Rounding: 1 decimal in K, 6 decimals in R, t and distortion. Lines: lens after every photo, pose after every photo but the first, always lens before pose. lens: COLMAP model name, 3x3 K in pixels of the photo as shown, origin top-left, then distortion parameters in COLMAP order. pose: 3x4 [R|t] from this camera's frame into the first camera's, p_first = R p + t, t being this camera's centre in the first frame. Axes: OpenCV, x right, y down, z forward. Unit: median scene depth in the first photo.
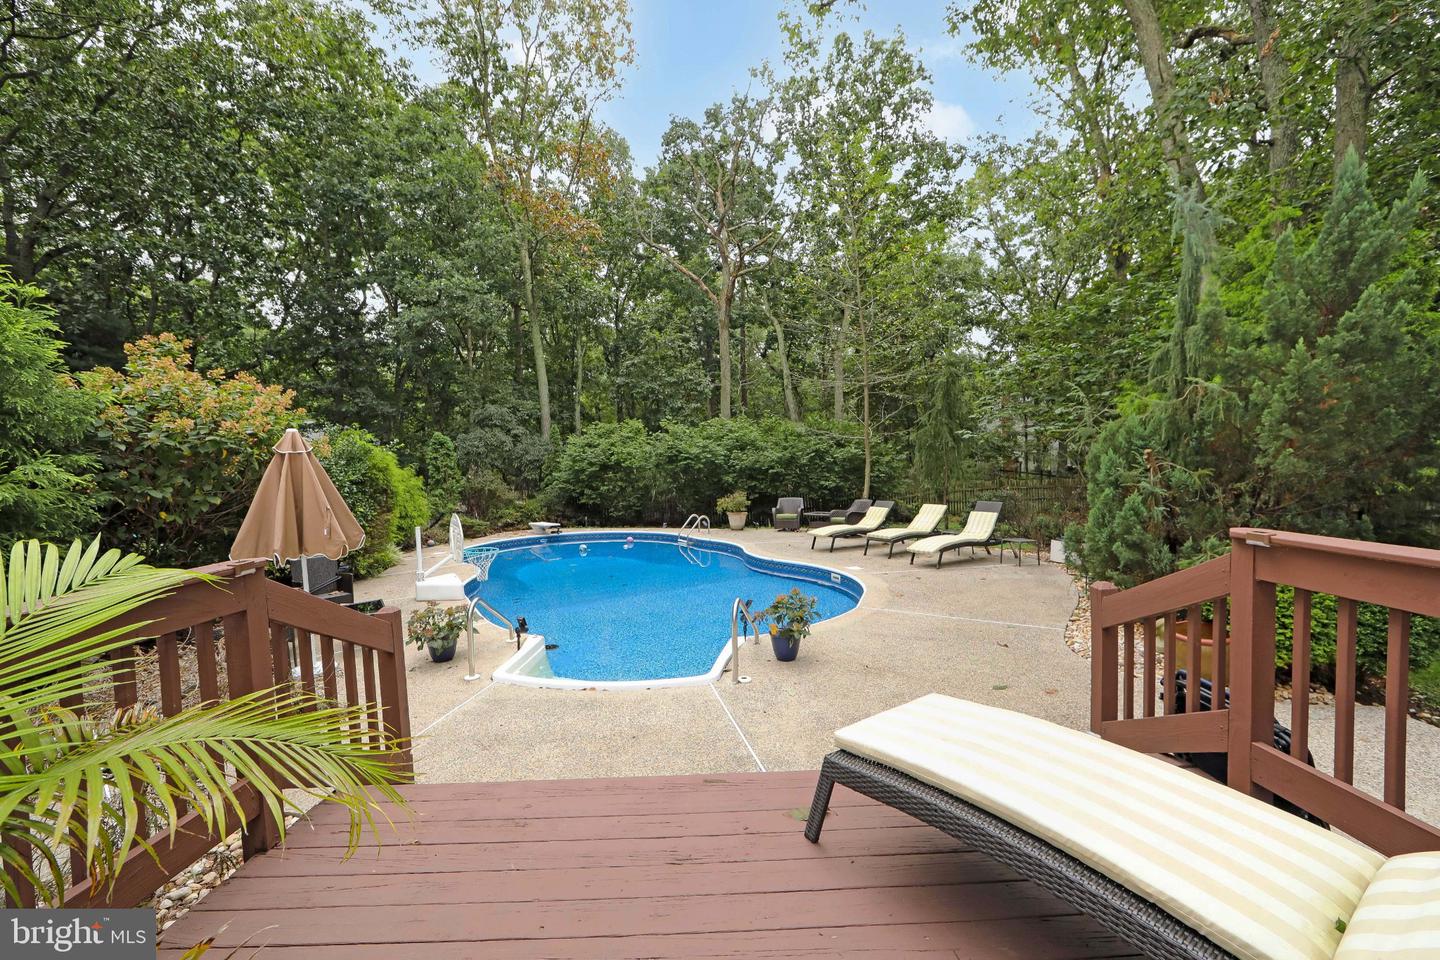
lens RADIAL K [[575.5, 0, 723.2], [0, 575.5, 473.0], [0, 0, 1]] dist [-0.001200, 0.000167]
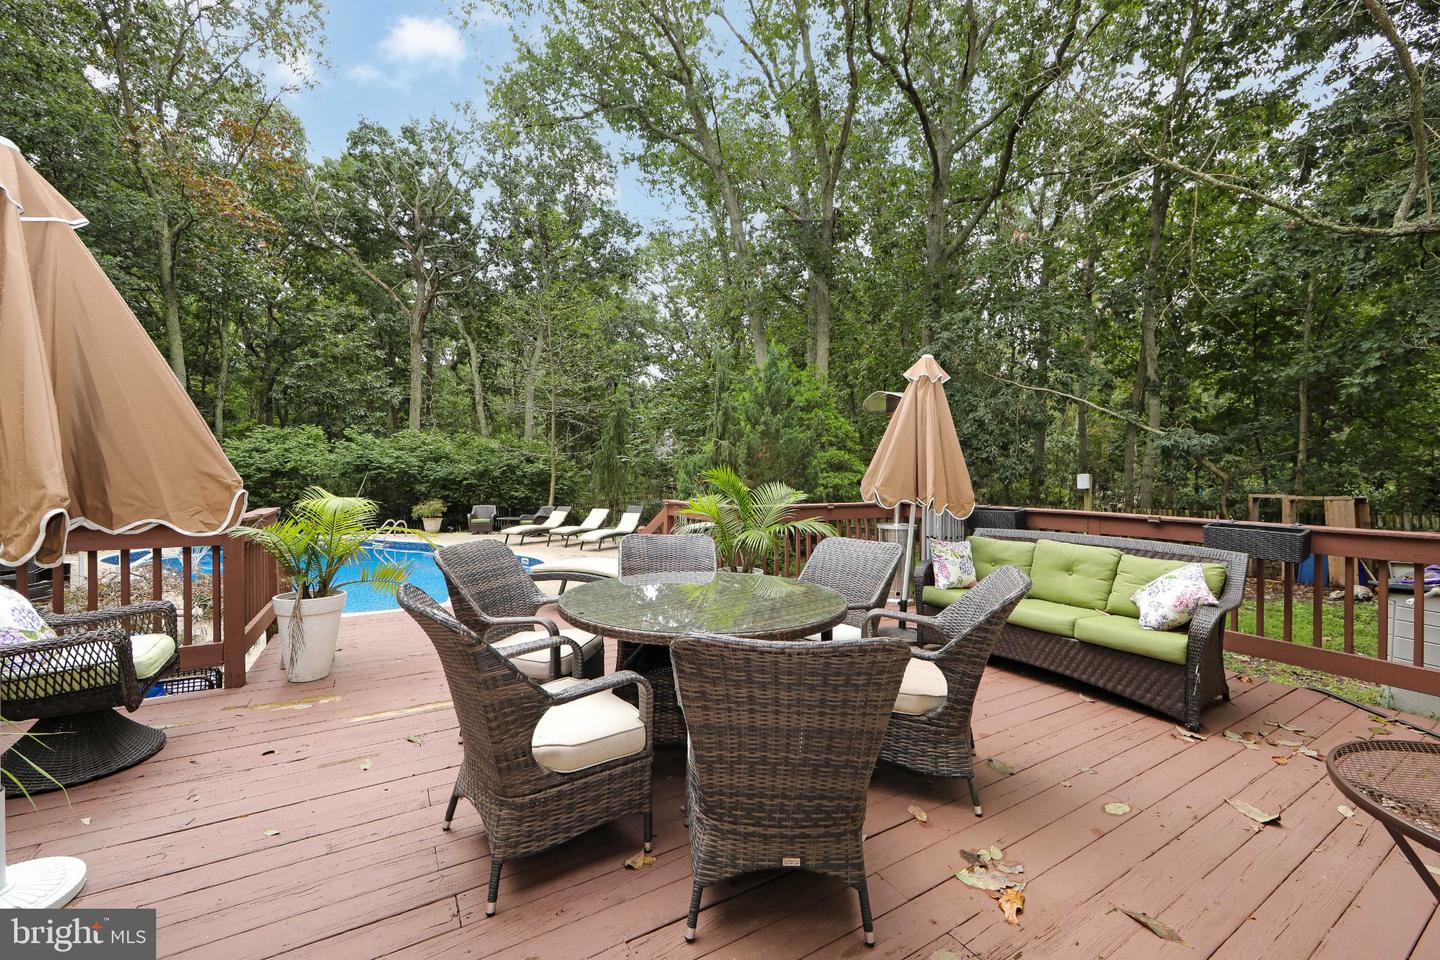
lens RADIAL K [[575.5, 0, 723.2], [0, 575.5, 473.0], [0, 0, 1]] dist [-0.001200, 0.000167]
pose [[0.863509, 0.032658, 0.503275, -0.040748], [-0.019284, 0.999310, -0.031758, 0.004424], [-0.503964, 0.017718, 0.863543, -0.187779]]
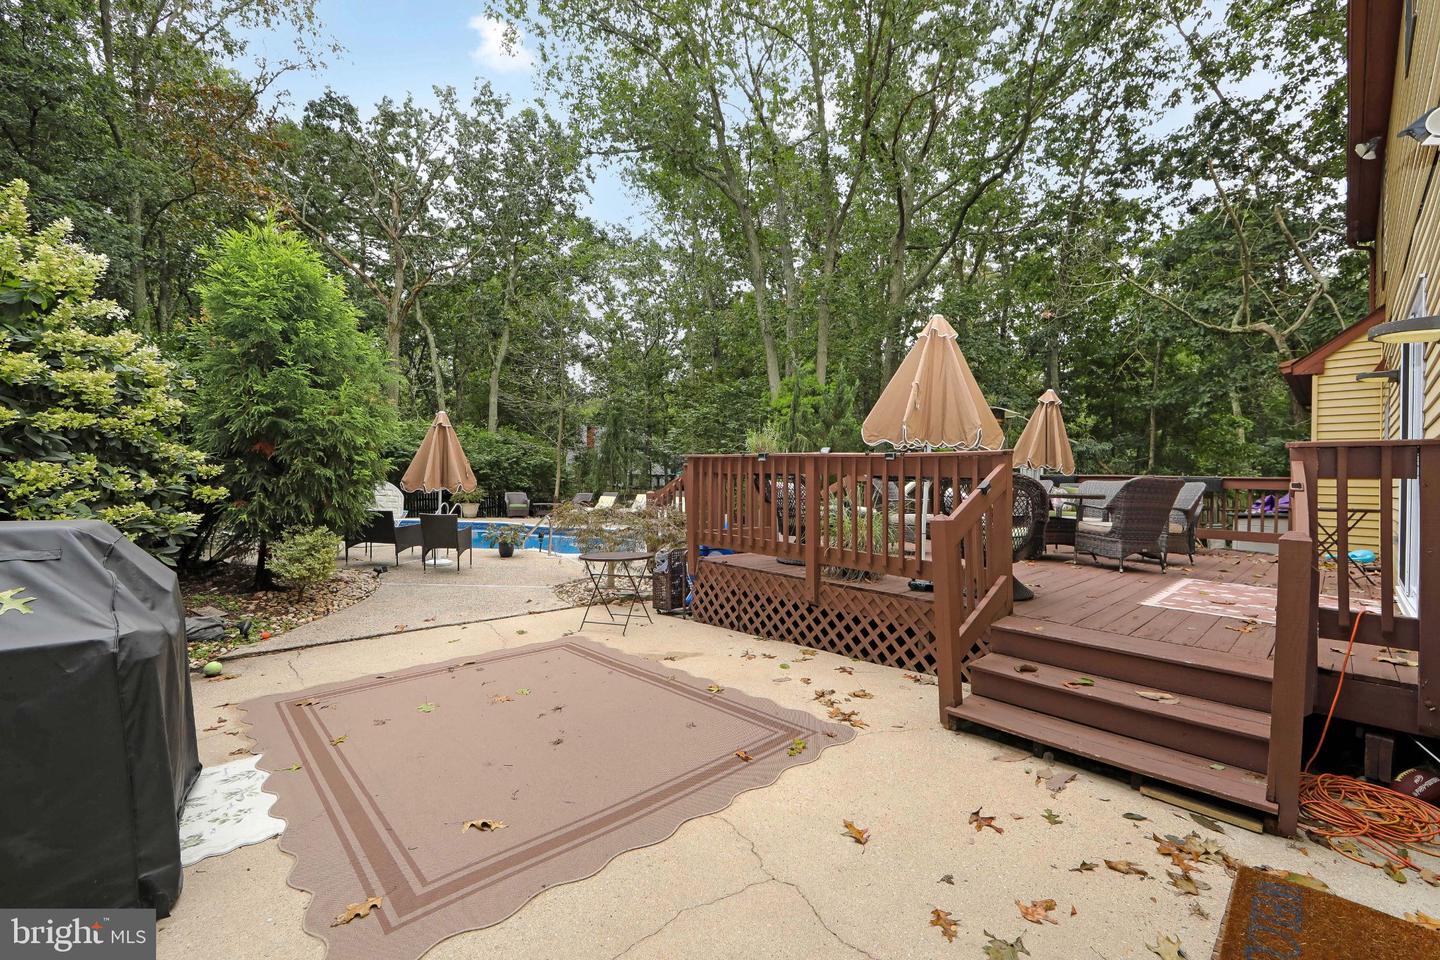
lens RADIAL K [[589.7, 0, 733.1], [0, 589.7, 481.6], [0, 0, 1]] dist [0.000603, 0.000117]
pose [[0.730094, 0.040387, 0.682152, -0.314247], [-0.025416, 0.999166, -0.031953, 0.035667], [-0.682874, 0.005991, 0.730512, -0.191659]]
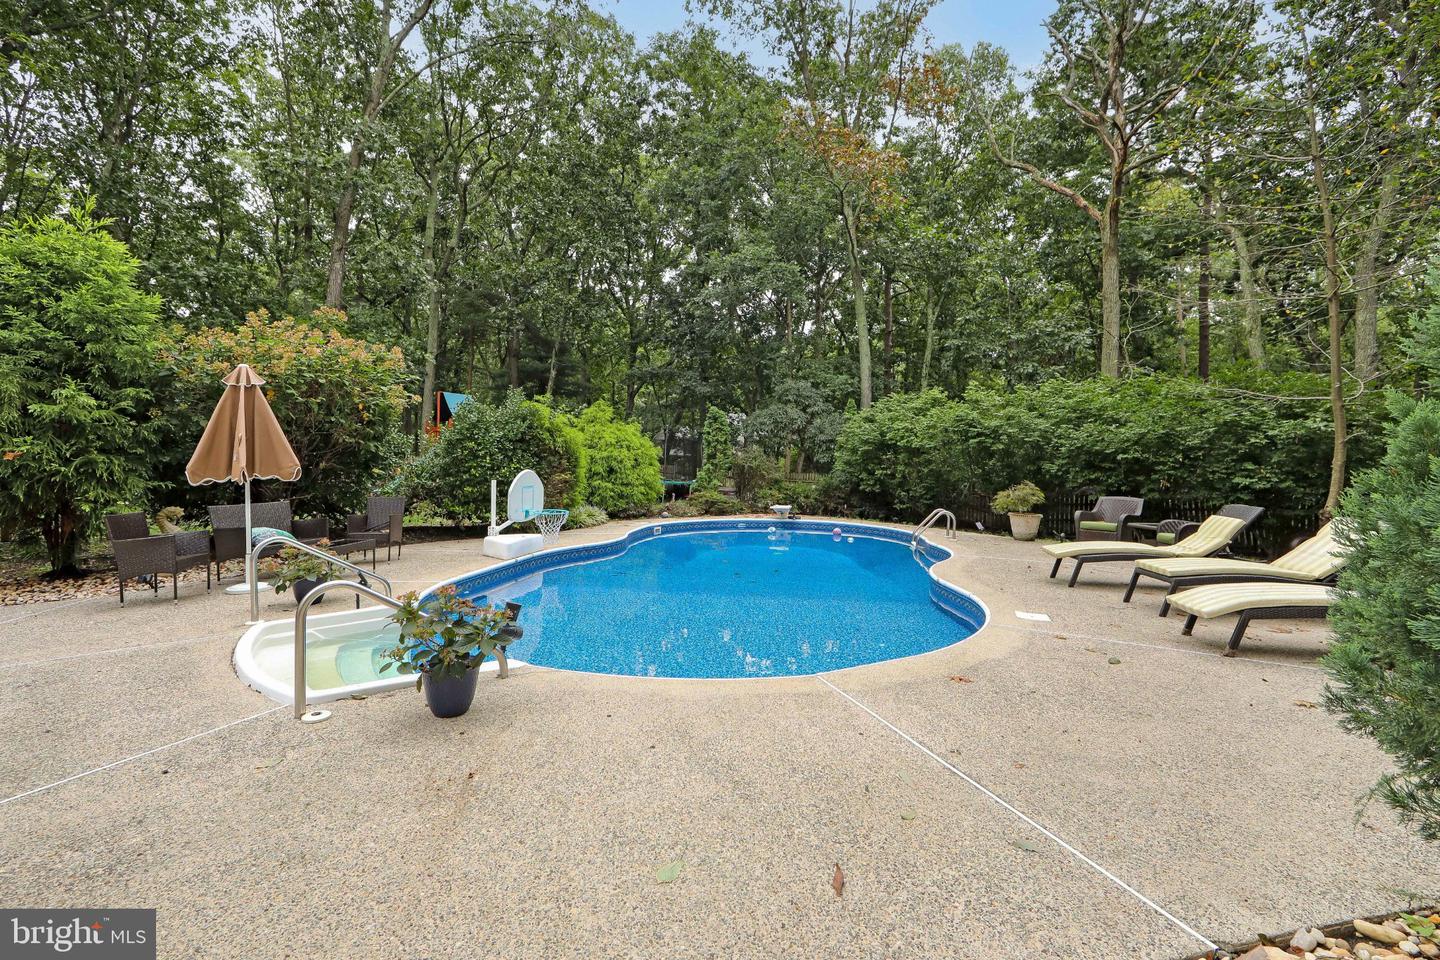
lens RADIAL K [[598.0, 0, 725.2], [0, 598.0, 465.5], [0, 0, 1]] dist [0.000239, 0.000476]
pose [[0.747267, 0.035636, -0.663568, 0.170328], [-0.042189, 0.999091, 0.006144, 0.018616], [0.663183, 0.023404, 0.748091, 0.202544]]
